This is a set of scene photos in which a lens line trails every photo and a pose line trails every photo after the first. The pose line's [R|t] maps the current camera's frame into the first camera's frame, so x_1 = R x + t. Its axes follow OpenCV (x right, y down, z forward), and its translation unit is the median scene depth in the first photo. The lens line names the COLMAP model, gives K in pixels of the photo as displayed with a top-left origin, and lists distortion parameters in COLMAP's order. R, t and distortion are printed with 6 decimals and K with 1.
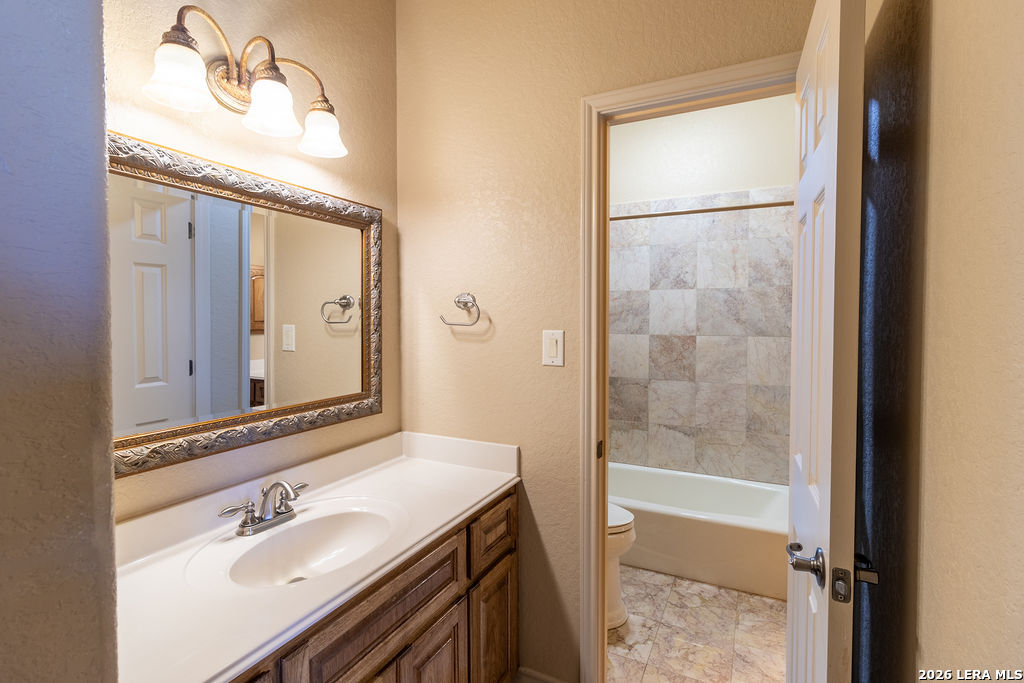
lens RADIAL K [[470.7, 0, 516.5], [0, 470.7, 334.6], [0, 0, 1]] dist [-0.003587, 0.000186]
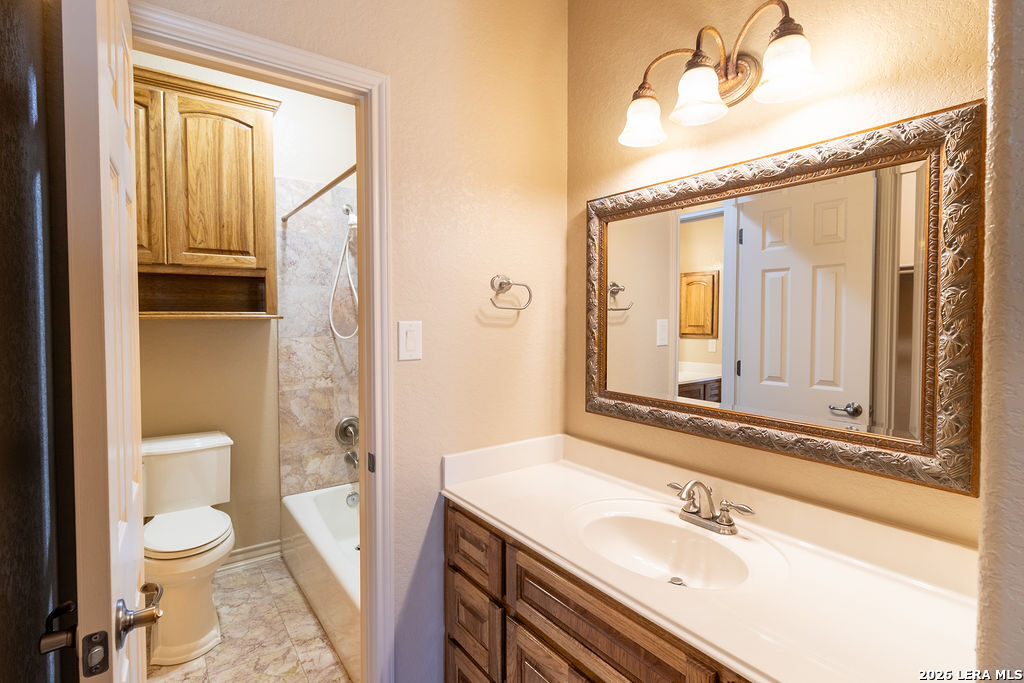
lens RADIAL K [[470.7, 0, 515.6], [0, 470.7, 333.7], [0, 0, 1]] dist [-0.003587, 0.000186]
pose [[-0.418229, 0.030234, -0.907838, 0.520967], [-0.028805, 0.998502, 0.046524, -0.028668], [0.907885, 0.045608, -0.416731, 1.021030]]
